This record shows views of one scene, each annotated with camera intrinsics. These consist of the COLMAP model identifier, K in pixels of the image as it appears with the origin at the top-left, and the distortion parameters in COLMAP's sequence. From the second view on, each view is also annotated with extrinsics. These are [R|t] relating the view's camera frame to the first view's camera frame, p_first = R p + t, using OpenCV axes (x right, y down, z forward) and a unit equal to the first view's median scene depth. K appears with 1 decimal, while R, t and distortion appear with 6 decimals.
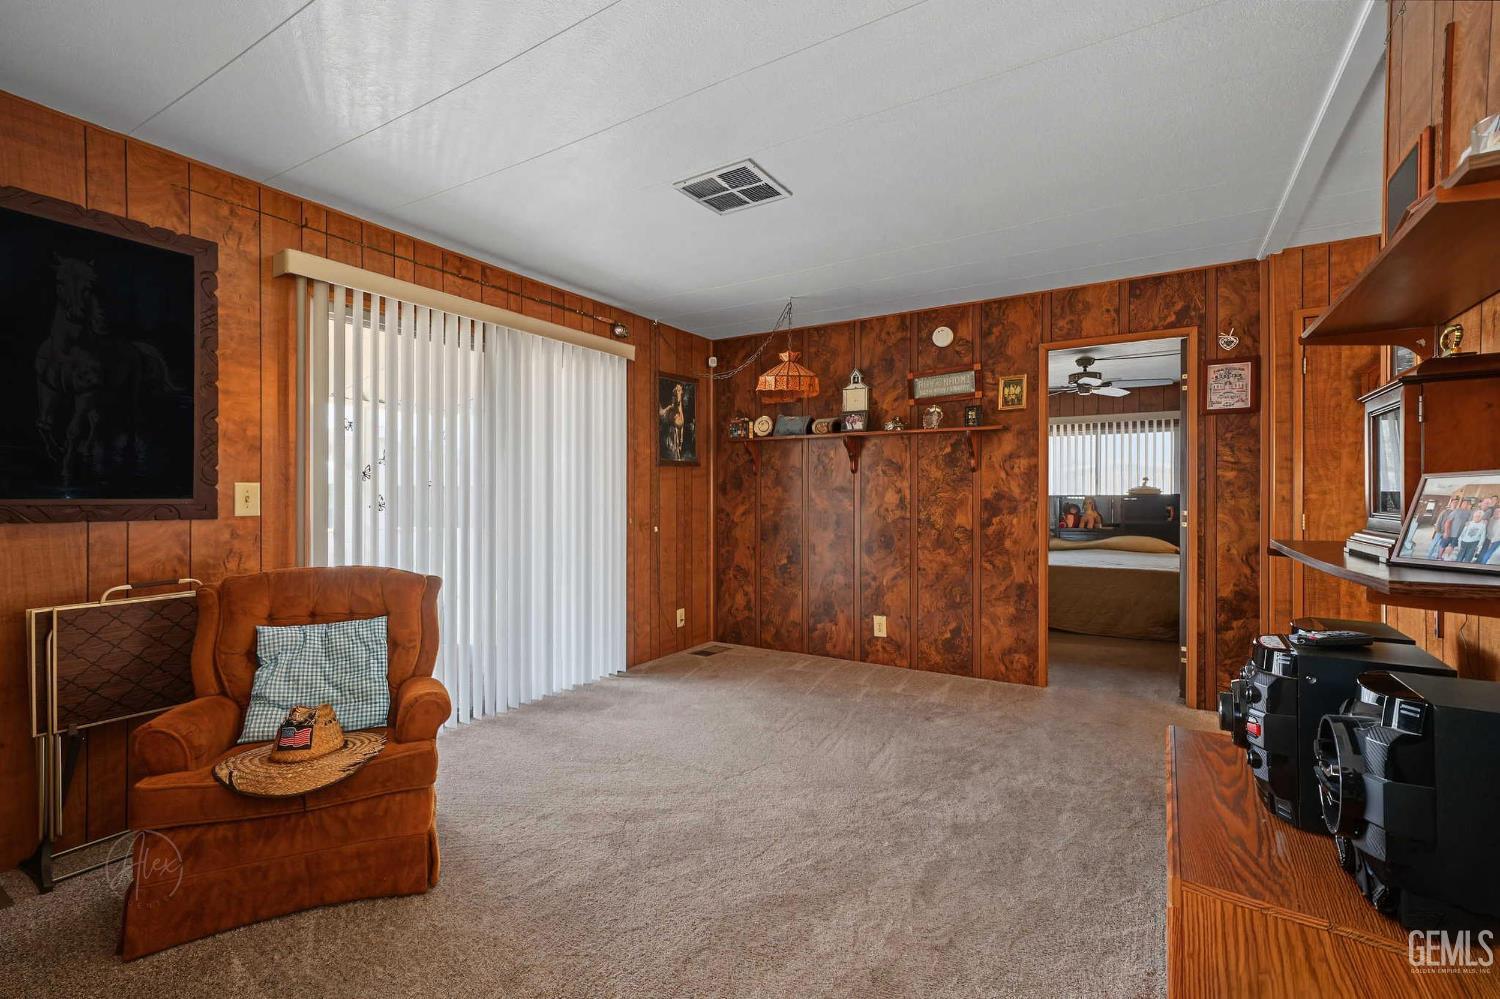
lens RADIAL K [[669.2, 0, 729.1], [0, 669.2, 498.5], [0, 0, 1]] dist [-0.000180, 0.000057]
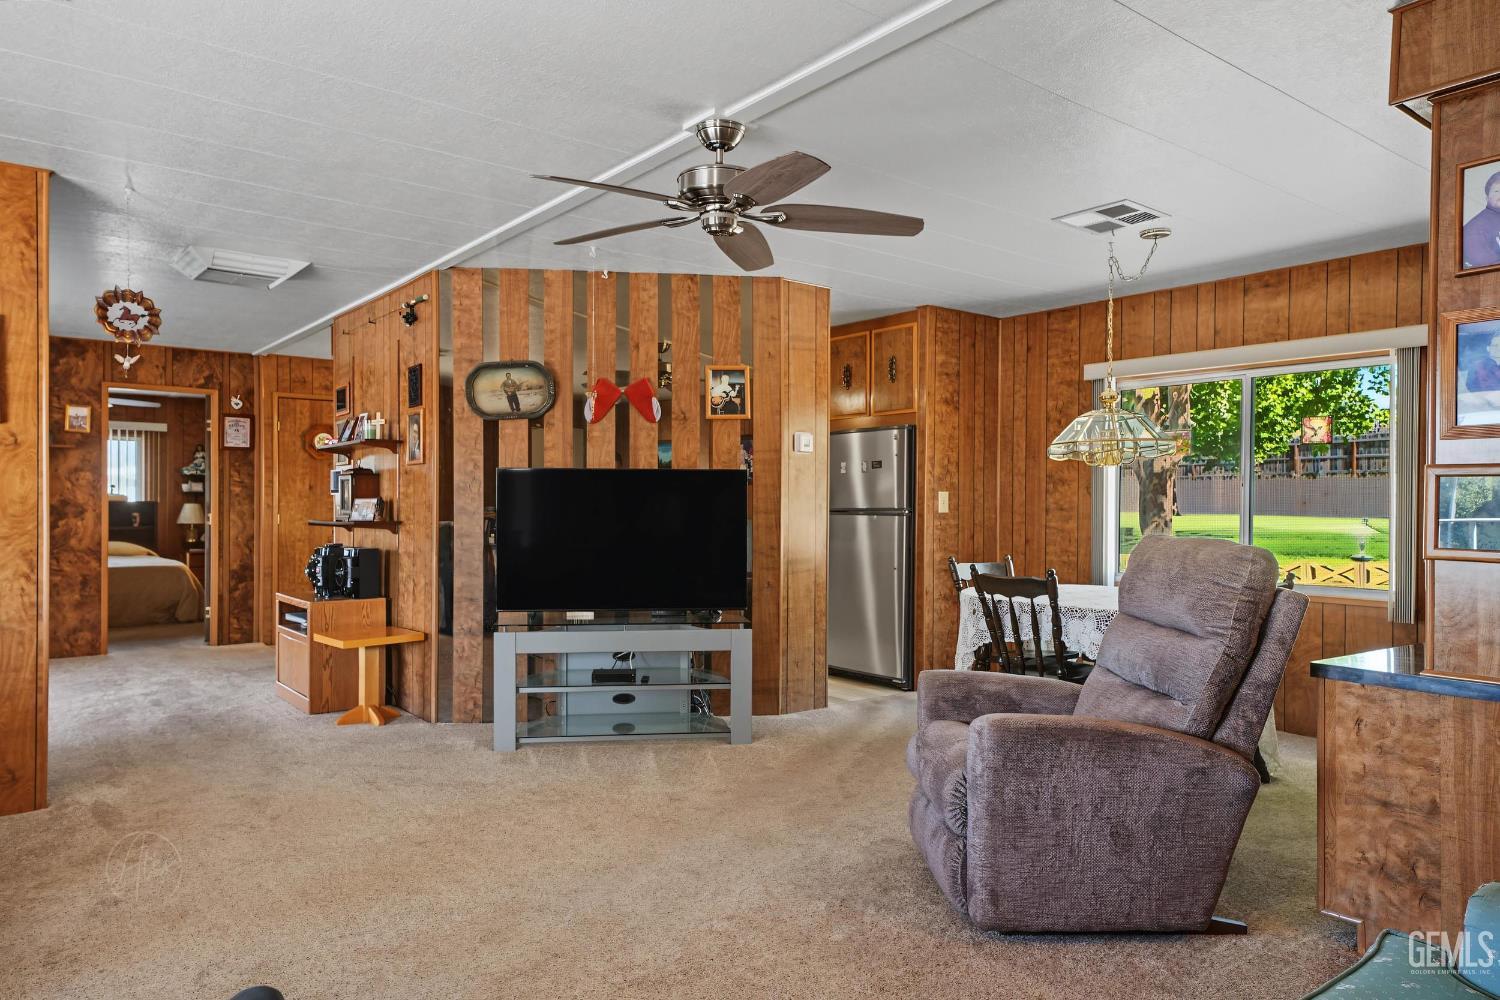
lens RADIAL K [[1003.9, 0, 740.7], [0, 1003.9, 509.9], [0, 0, 1]] dist [0.021940, 0.003295]
pose [[0.335364, -0.002349, 0.942086, -1.012265], [-0.001546, 0.999994, 0.003044, 0.002030], [-0.942087, -0.002478, 0.335359, -0.837656]]
